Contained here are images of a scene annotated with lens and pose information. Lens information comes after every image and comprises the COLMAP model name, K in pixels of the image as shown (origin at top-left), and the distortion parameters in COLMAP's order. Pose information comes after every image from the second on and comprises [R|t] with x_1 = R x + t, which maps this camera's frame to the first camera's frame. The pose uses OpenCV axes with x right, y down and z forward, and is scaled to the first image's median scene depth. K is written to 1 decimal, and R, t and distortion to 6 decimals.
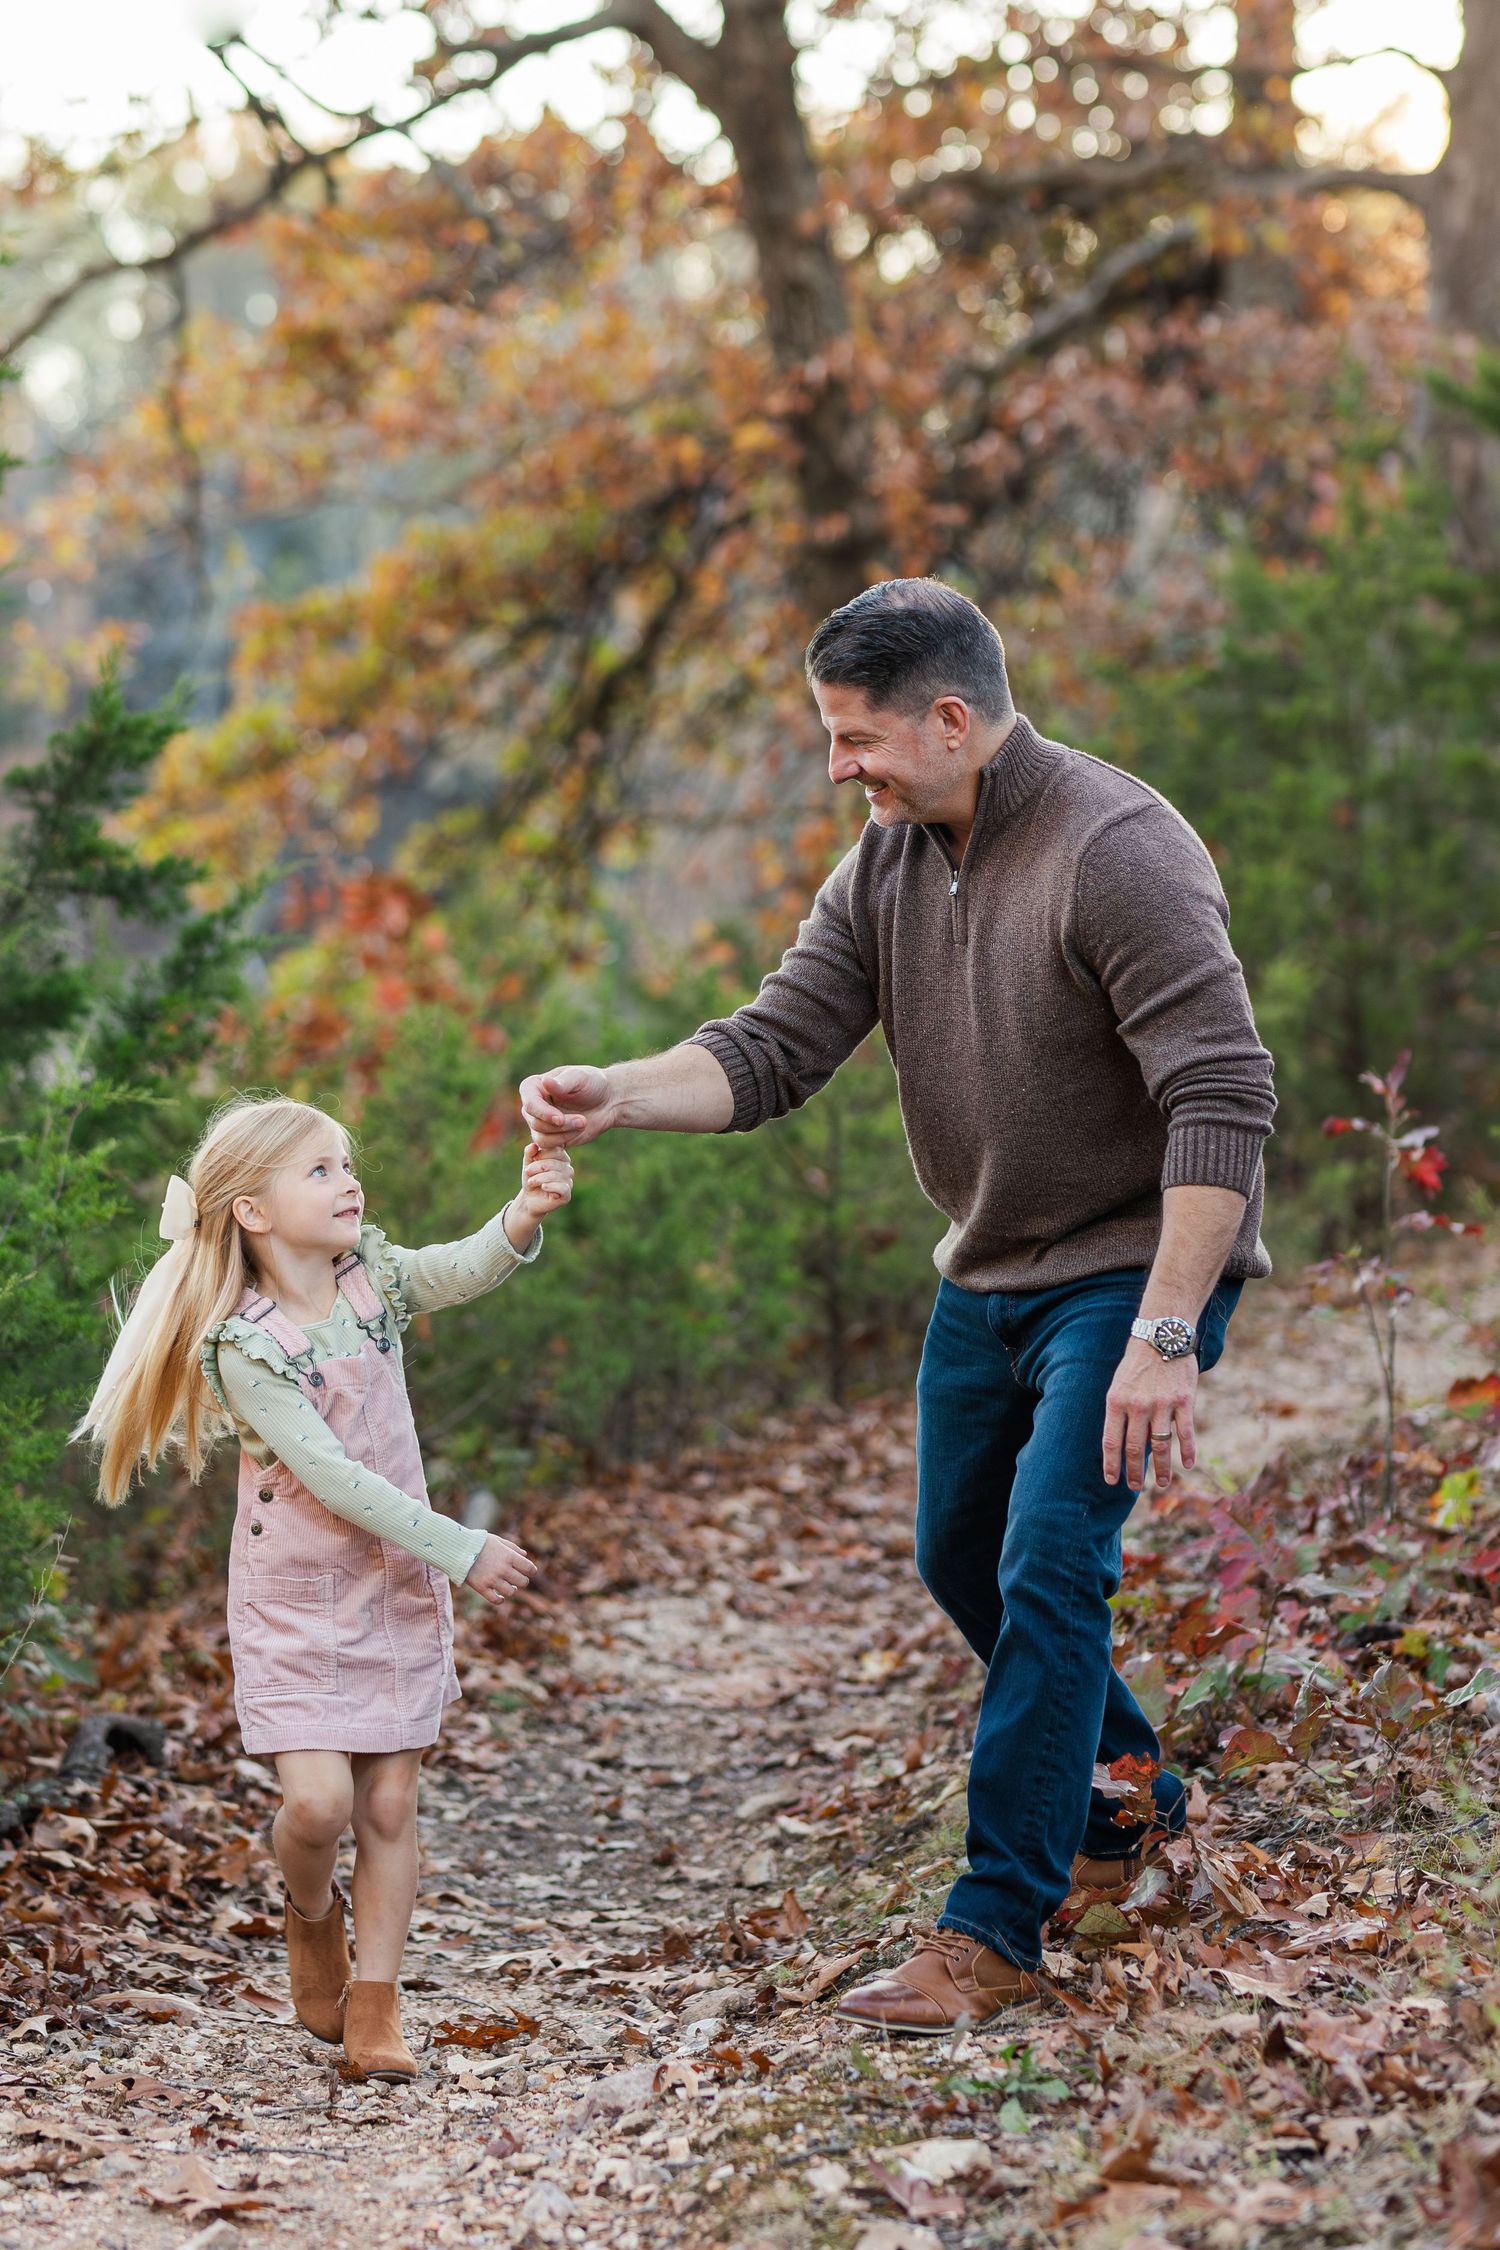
lens RADIAL K [[8476.1, 0, 750.0], [0, 8476.1, 1125.0], [0, 0, 1]] dist [-0.028213, -2.443975]
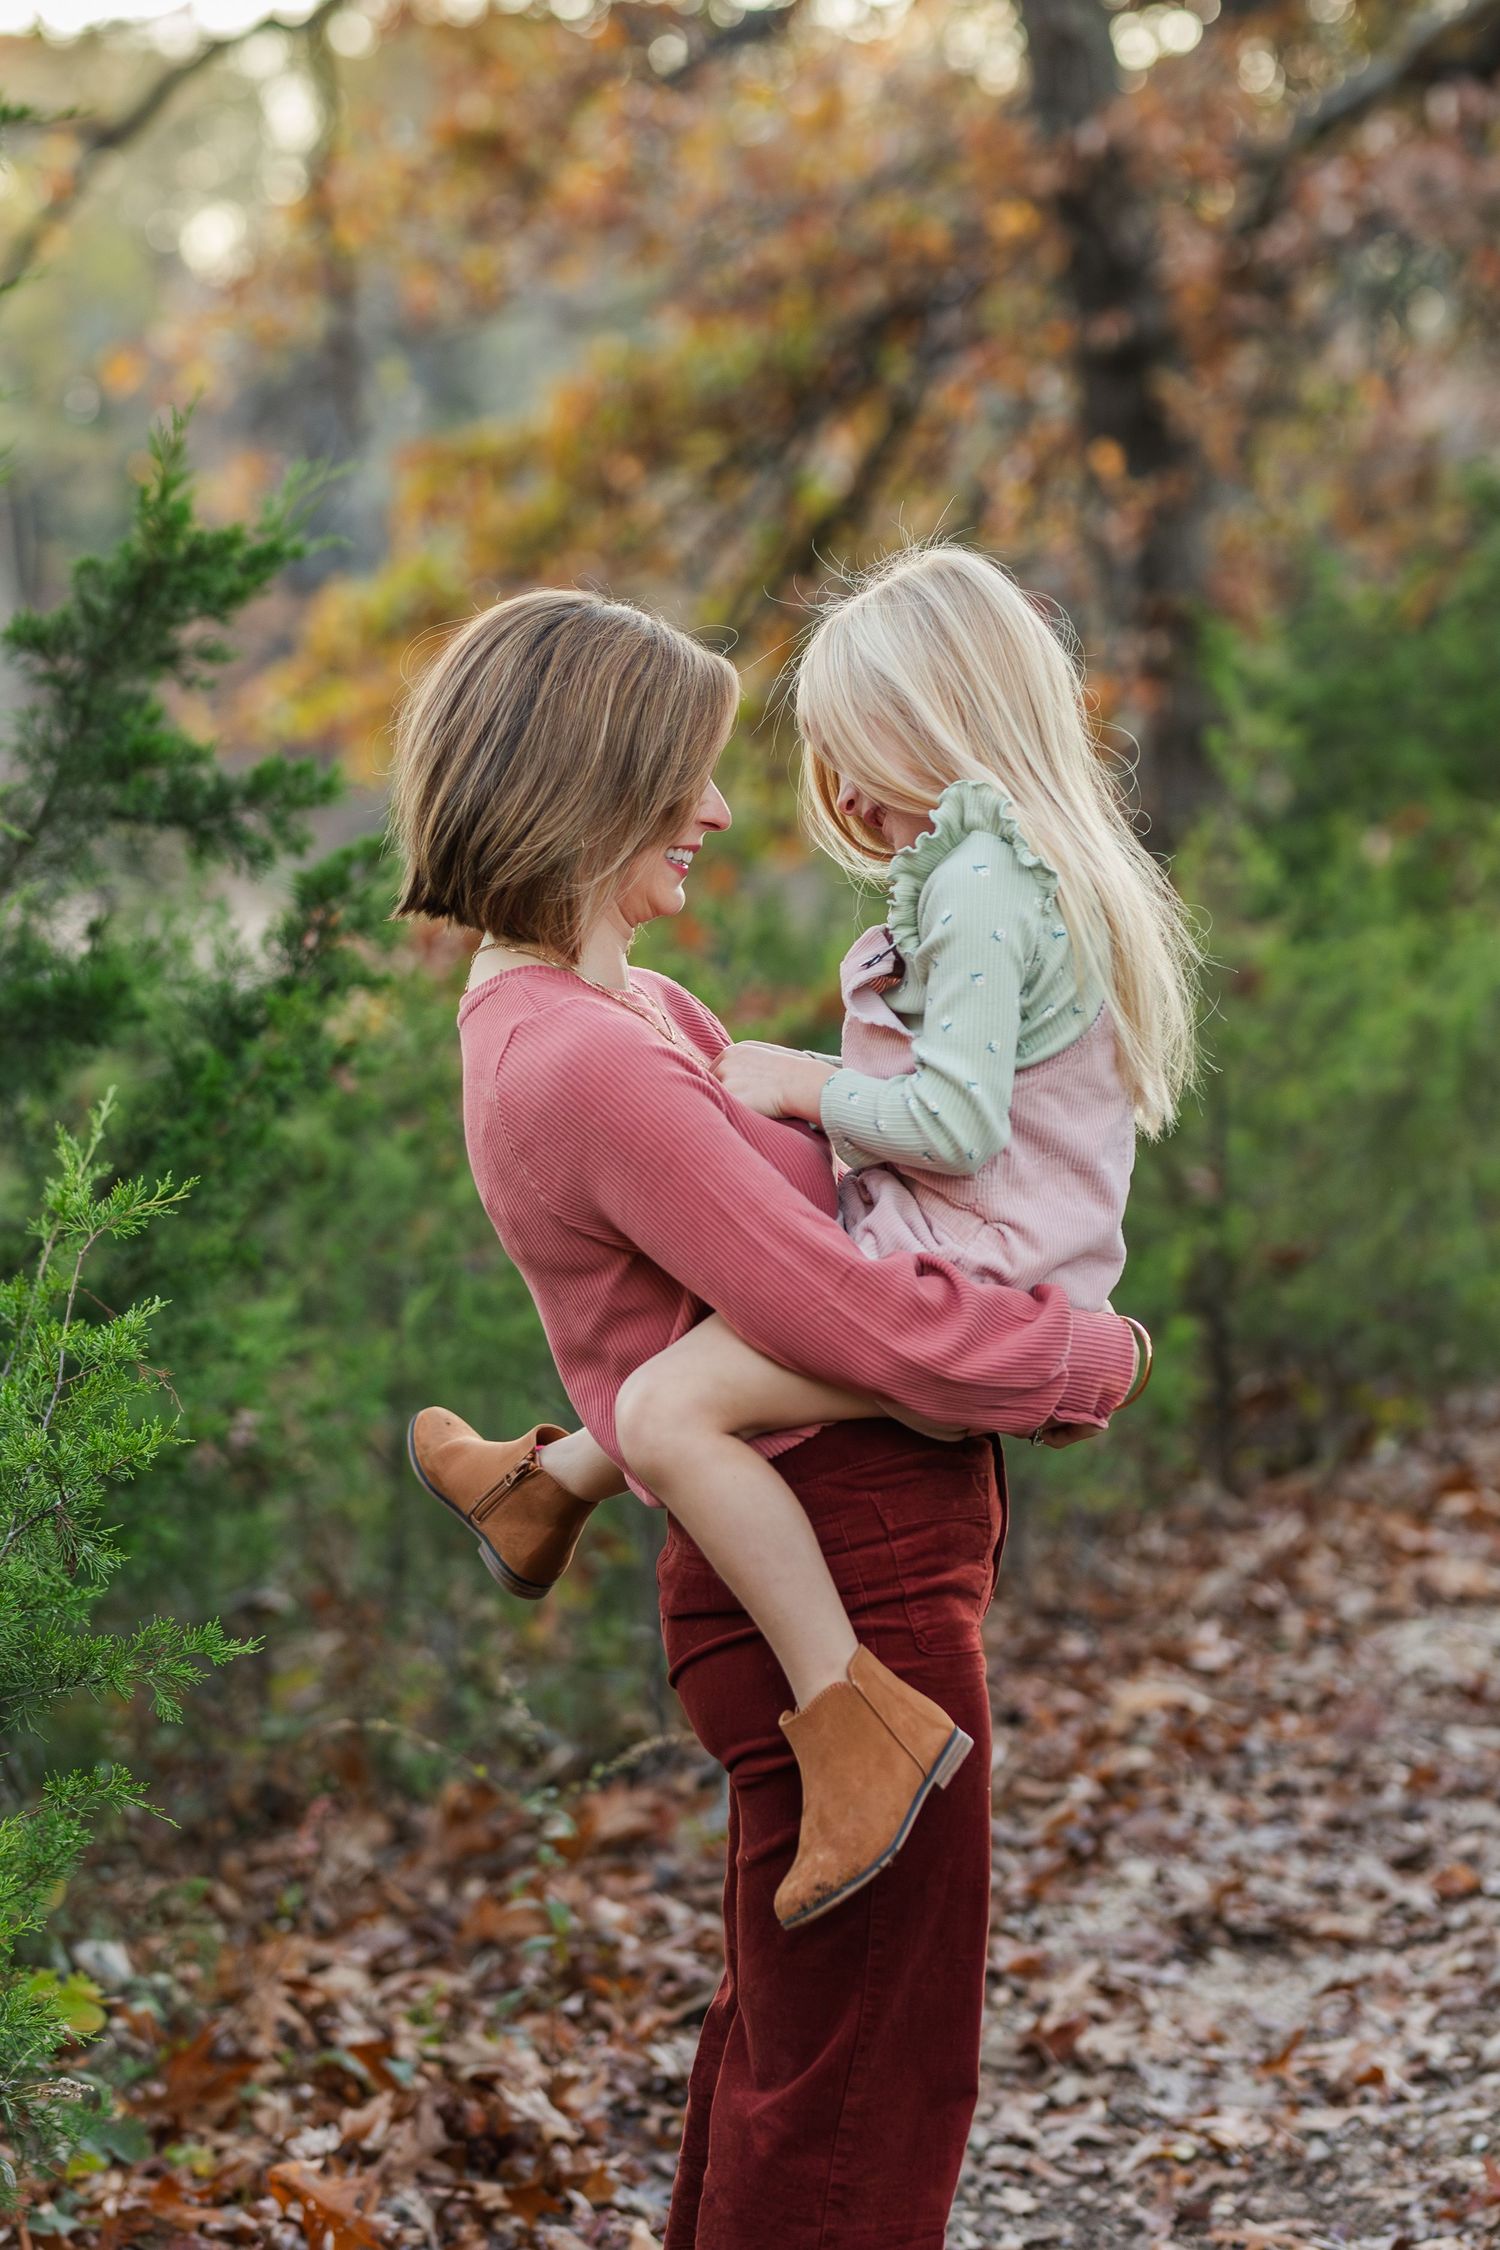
lens RADIAL K [[5552.0, 0, 686.8], [0, 5552.0, 885.3], [0, 0, 1]] dist [0.032292, -0.288113]
pose [[0.999899, -0.008933, -0.011096, -0.036219], [0.008967, 0.999955, 0.002986, -0.024712], [0.011069, -0.003086, 0.999934, 0.627641]]
